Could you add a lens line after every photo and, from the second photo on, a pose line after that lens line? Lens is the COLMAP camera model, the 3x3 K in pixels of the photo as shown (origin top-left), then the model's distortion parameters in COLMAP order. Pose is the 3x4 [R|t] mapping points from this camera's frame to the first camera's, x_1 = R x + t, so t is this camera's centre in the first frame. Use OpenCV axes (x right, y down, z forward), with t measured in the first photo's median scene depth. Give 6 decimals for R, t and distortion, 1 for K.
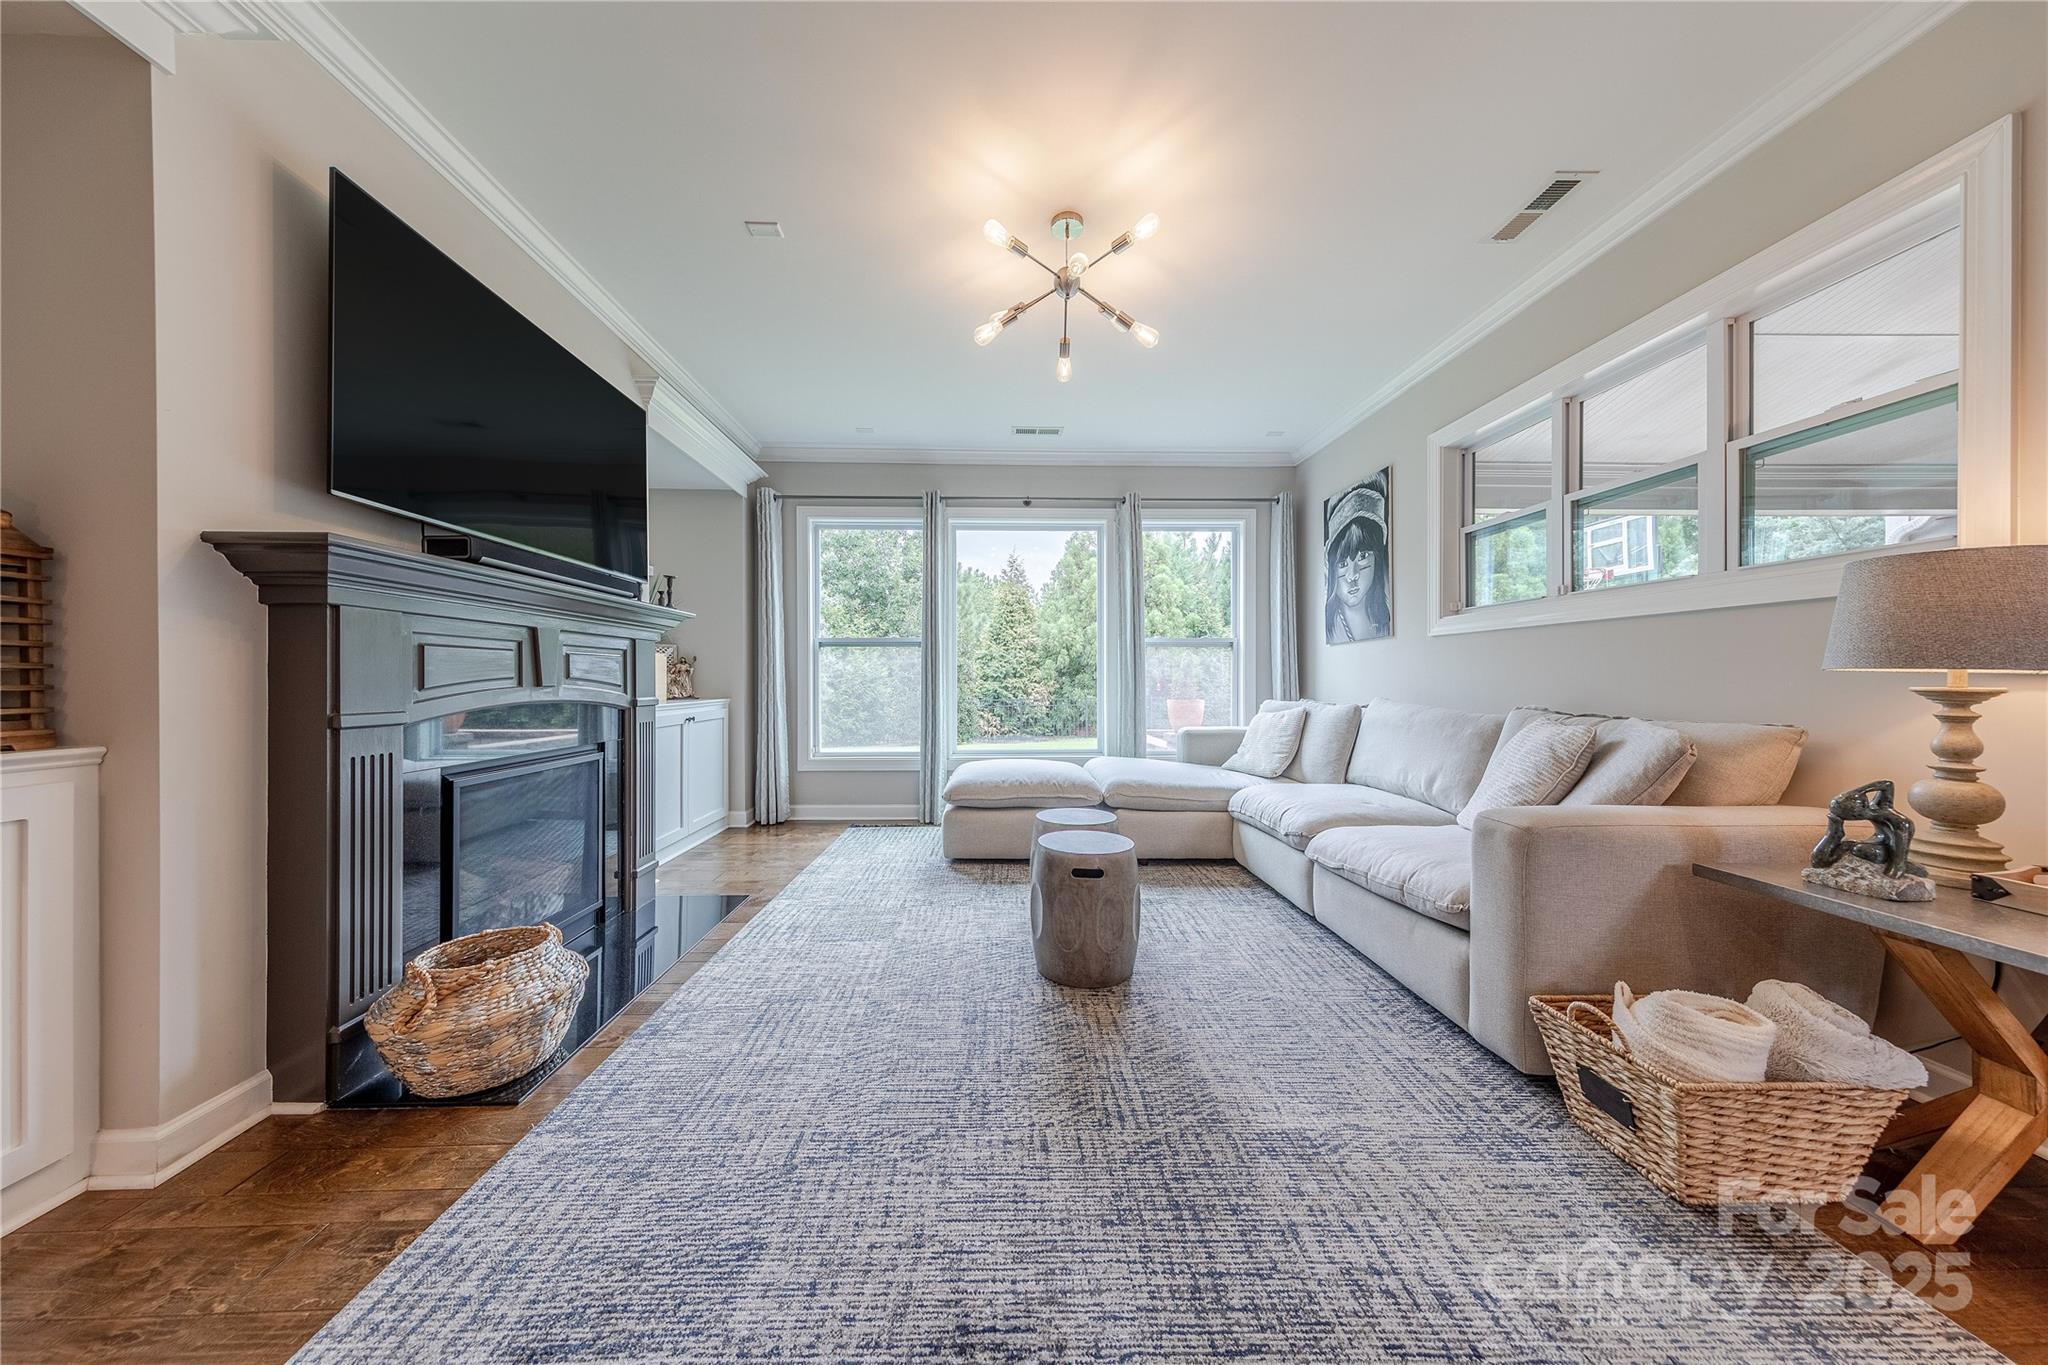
lens RADIAL K [[646.0, 0, 1008.6], [0, 646.0, 676.2], [0, 0, 1]] dist [0.010593, -0.001250]
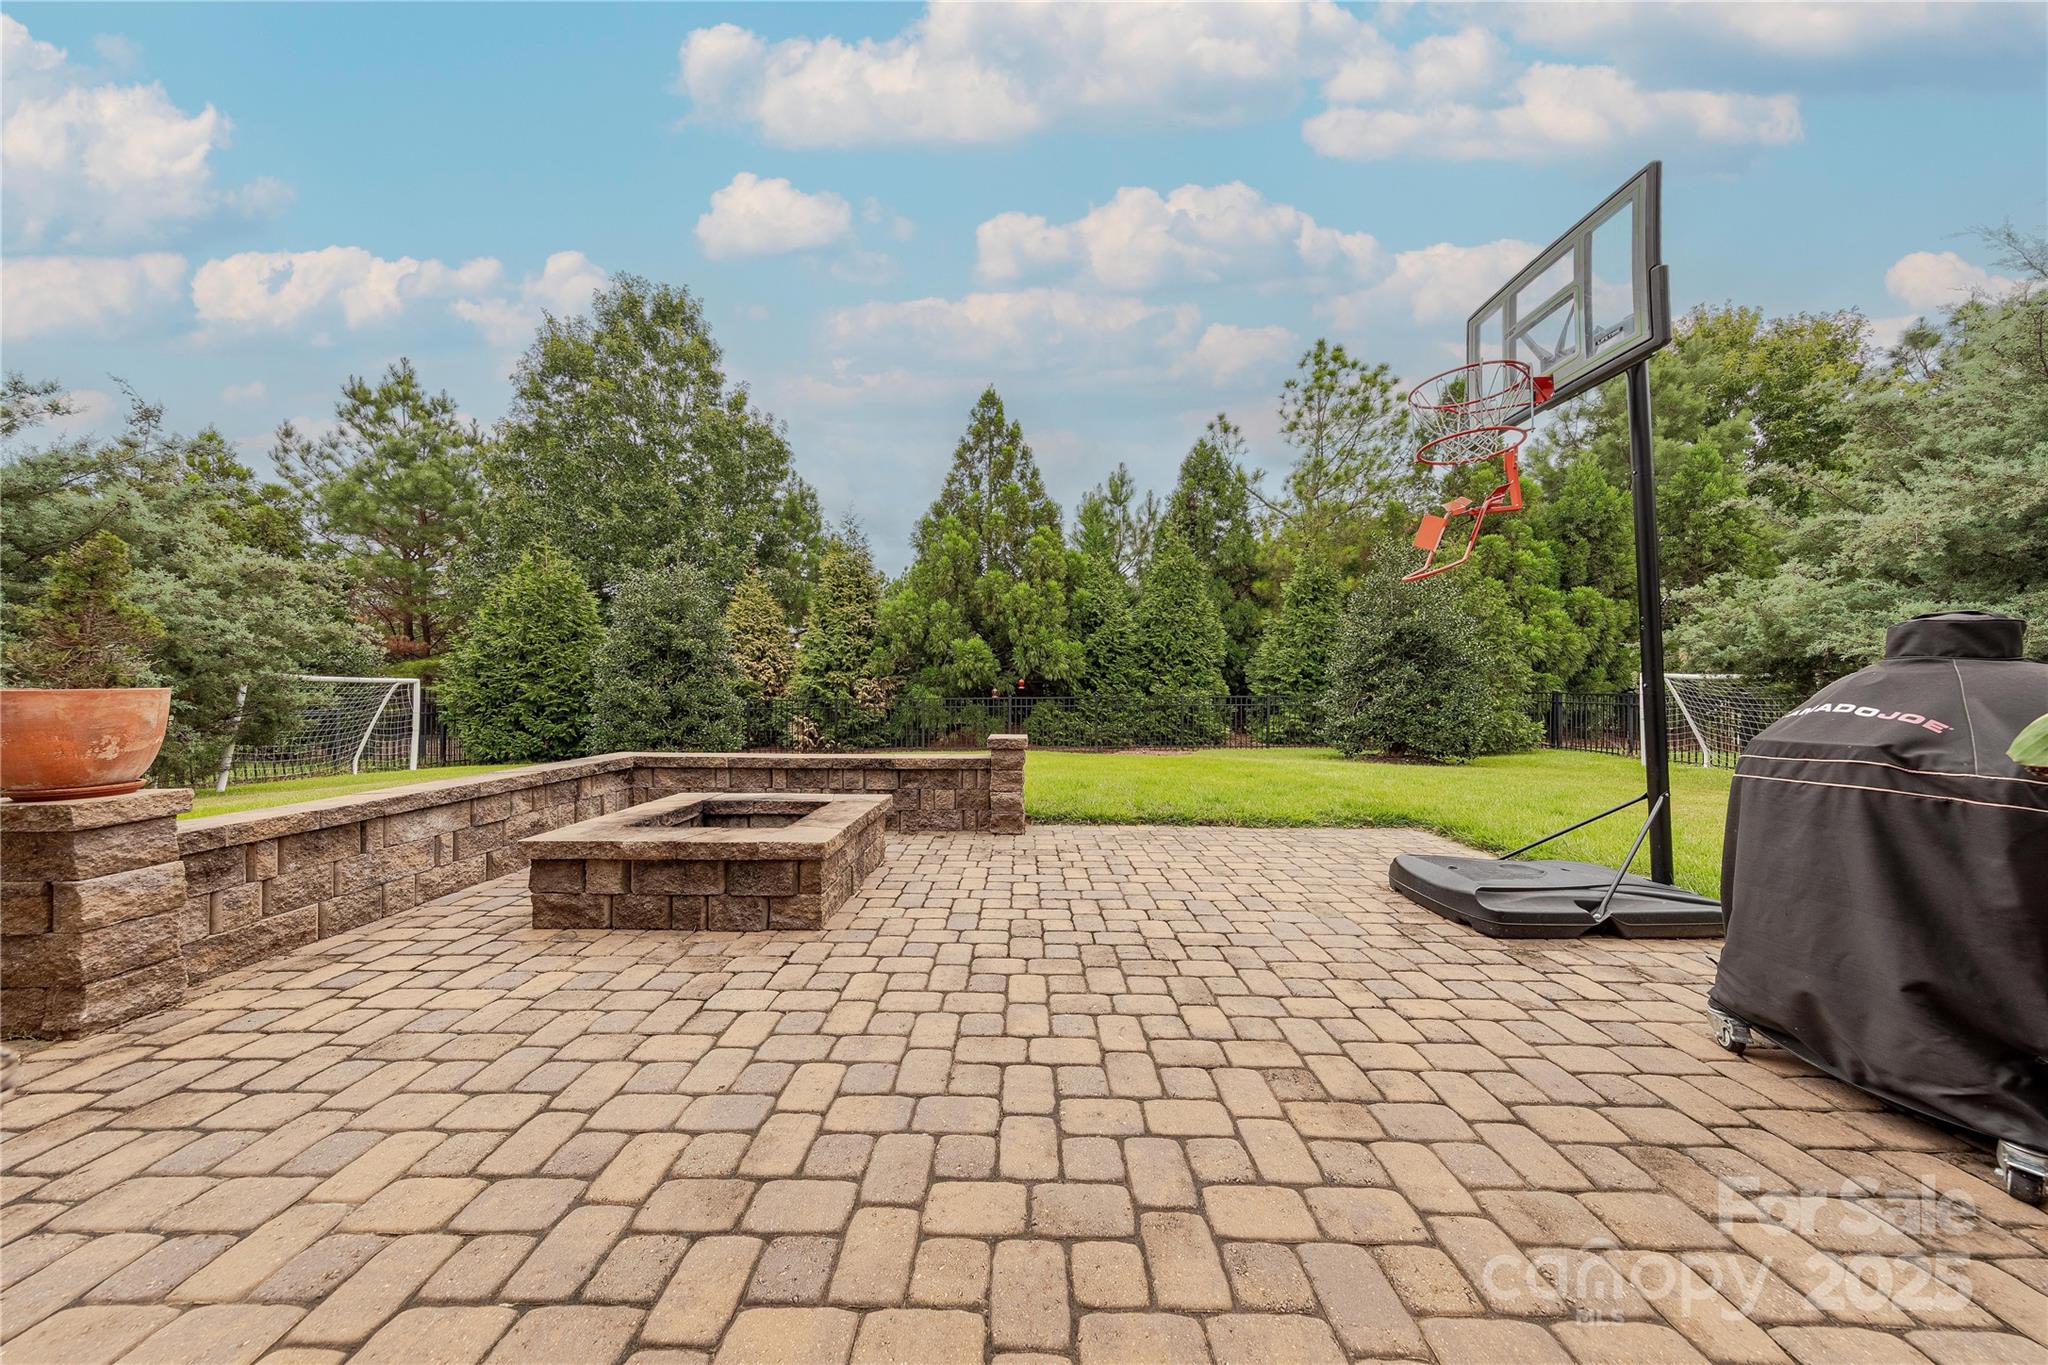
lens RADIAL K [[646.0, 0, 1025.5], [0, 646.0, 695.2], [0, 0, 1]] dist [0.010593, -0.001250]
pose [[0.999696, 0.004051, -0.024325, 1.573579], [-0.003421, 0.999659, 0.025889, 0.064747], [0.024421, -0.025798, 0.999369, 1.506170]]
